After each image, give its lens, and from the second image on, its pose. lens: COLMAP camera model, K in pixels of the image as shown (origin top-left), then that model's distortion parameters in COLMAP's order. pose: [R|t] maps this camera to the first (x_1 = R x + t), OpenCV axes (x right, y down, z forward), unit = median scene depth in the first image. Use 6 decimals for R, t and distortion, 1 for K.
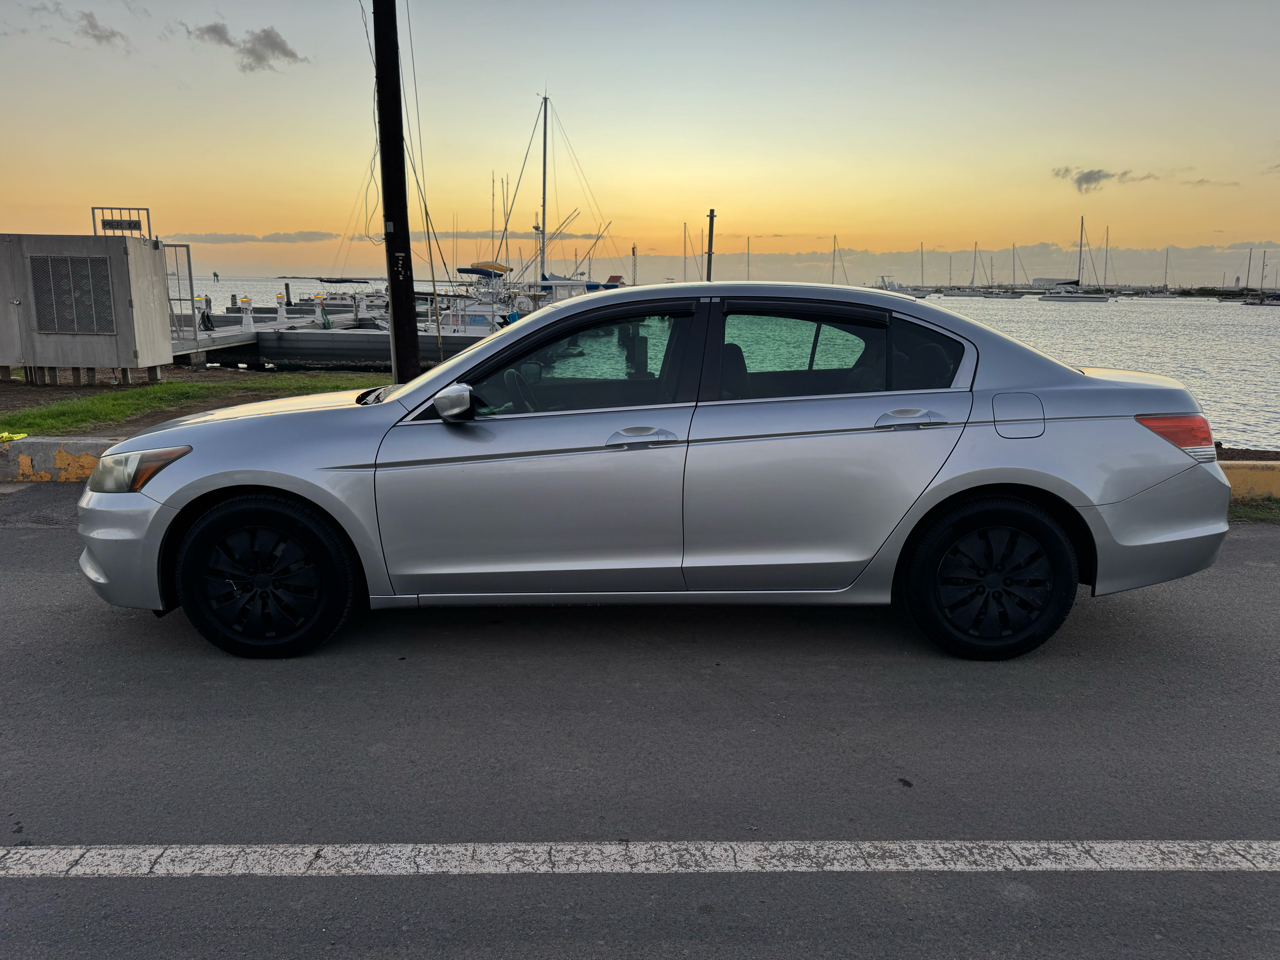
lens RADIAL K [[900.3, 0, 633.4], [0, 900.3, 479.1], [0, 0, 1]] dist [0.029926, -0.036305]
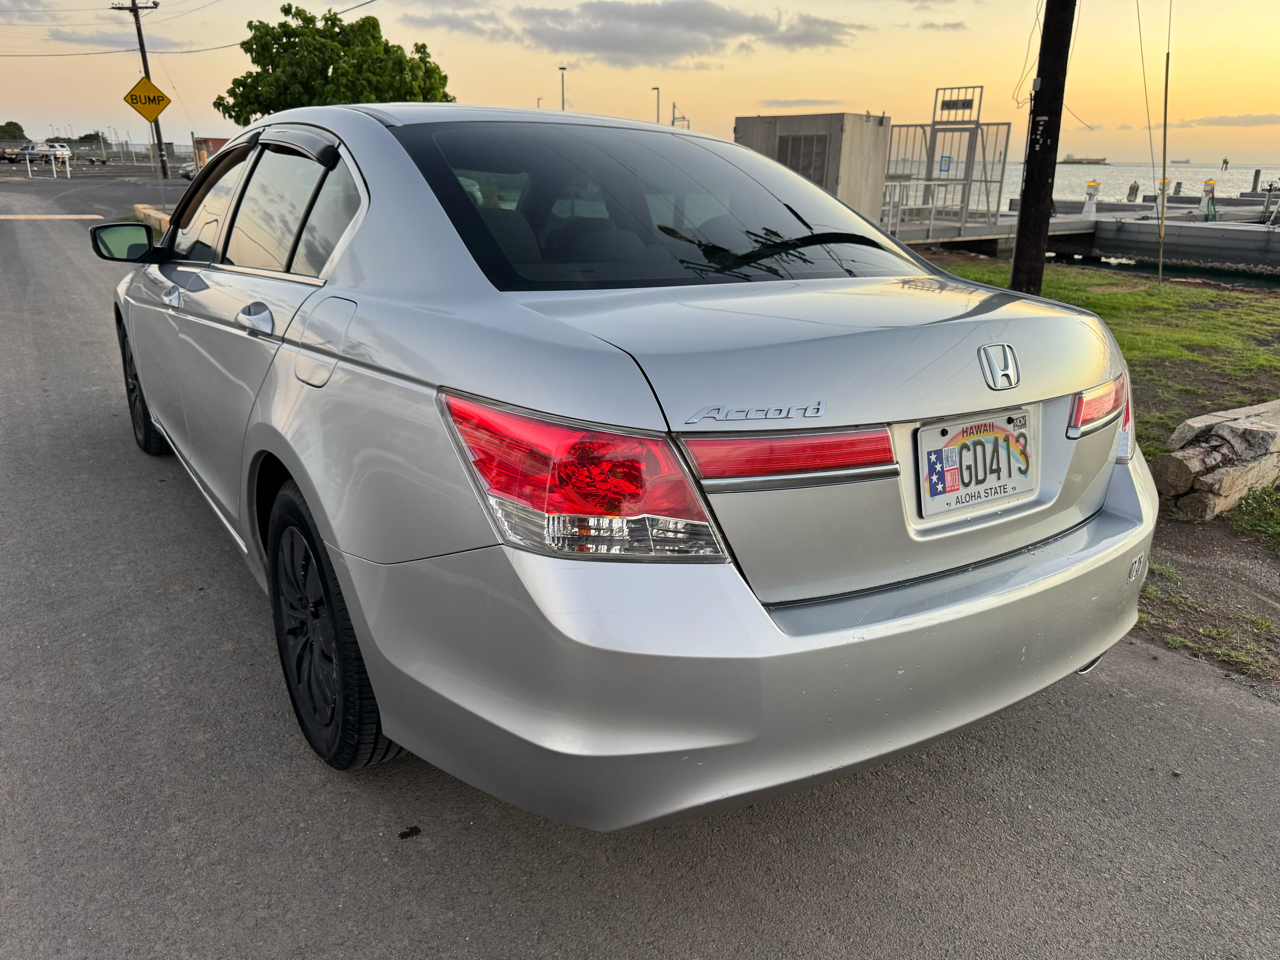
lens RADIAL K [[900.3, 0, 651.4], [0, 900.3, 486.3], [0, 0, 1]] dist [0.029926, -0.036305]
pose [[0.564346, 0.270026, -0.780128, 0.233022], [-0.174238, 0.962665, 0.207163, -0.030931], [0.806942, 0.019016, 0.590325, 0.206638]]
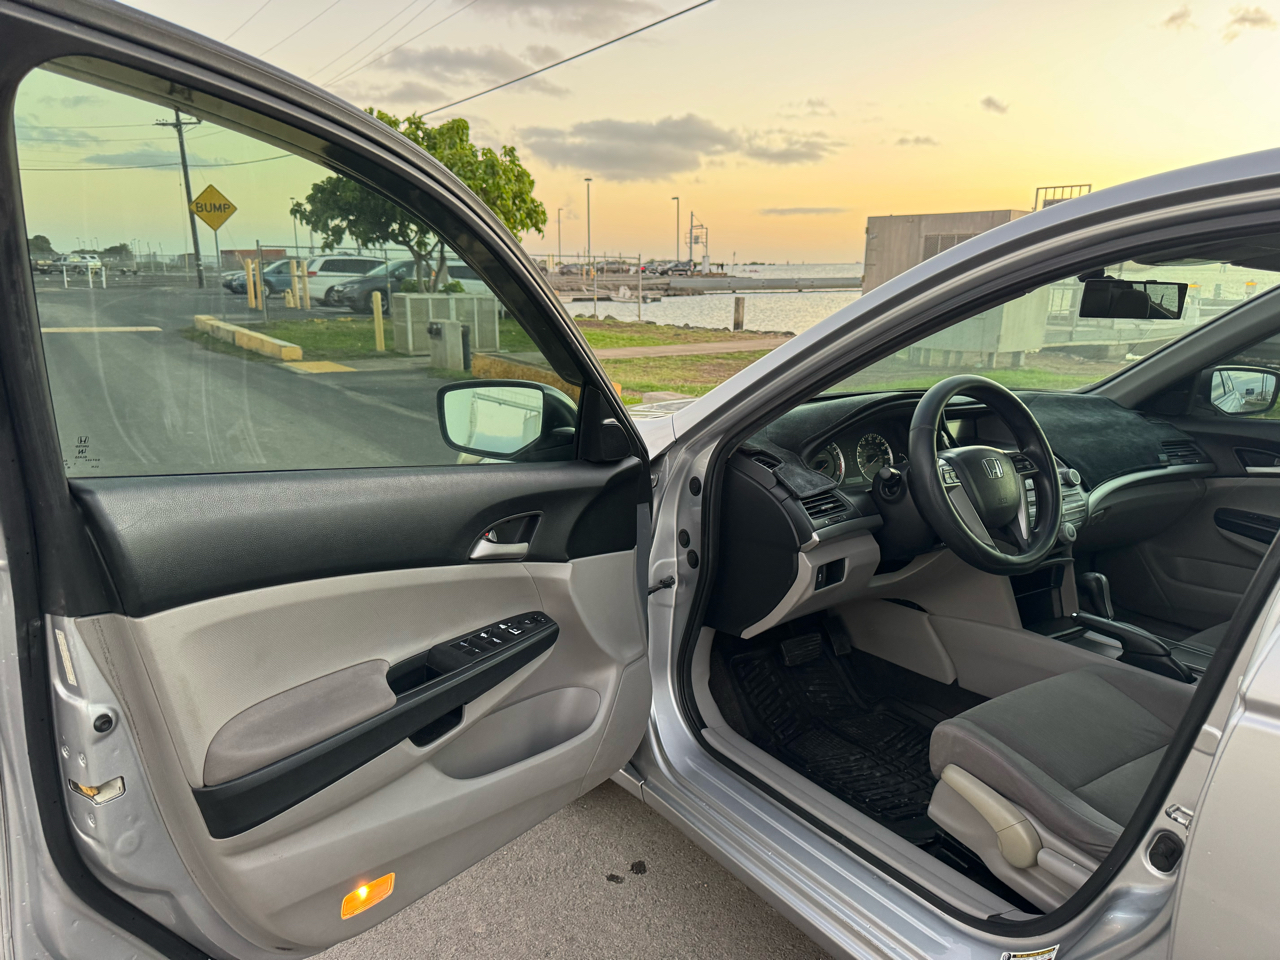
lens RADIAL K [[900.3, 0, 644.5], [0, 900.3, 499.9], [0, 0, 1]] dist [0.029926, -0.036305]
pose [[0.554854, 0.193213, -0.809201, 0.033663], [-0.166637, 0.978758, 0.119437, -0.024523], [0.815088, 0.068573, 0.575264, 0.171881]]
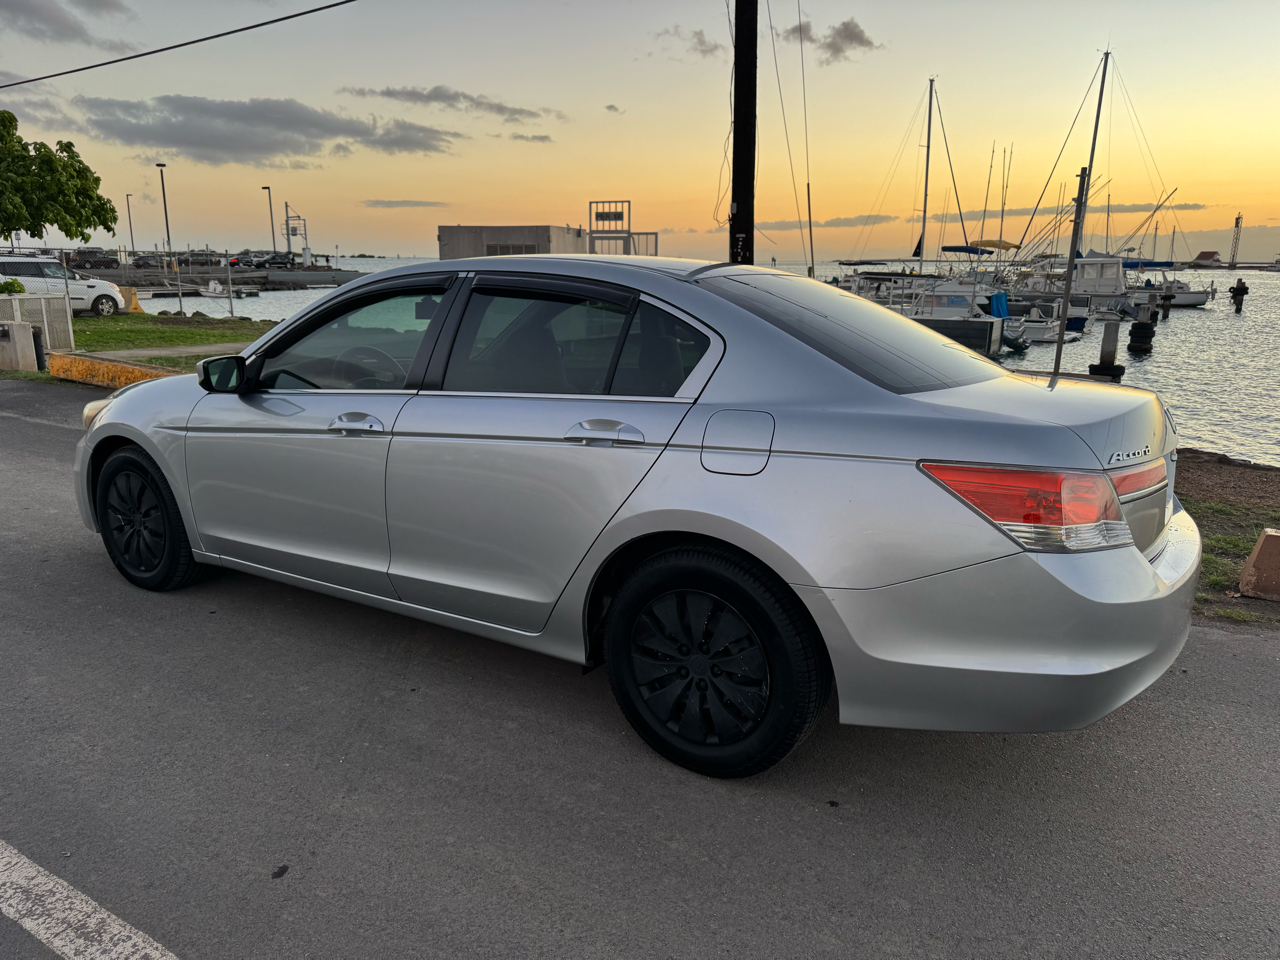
lens RADIAL K [[900.3, 0, 643.4], [0, 900.3, 469.0], [0, 0, 1]] dist [0.029926, -0.036305]
pose [[0.841040, 0.112001, -0.529252, 0.180003], [-0.107575, 0.993421, 0.039279, -0.016800], [0.530169, 0.023899, 0.847555, 0.088801]]
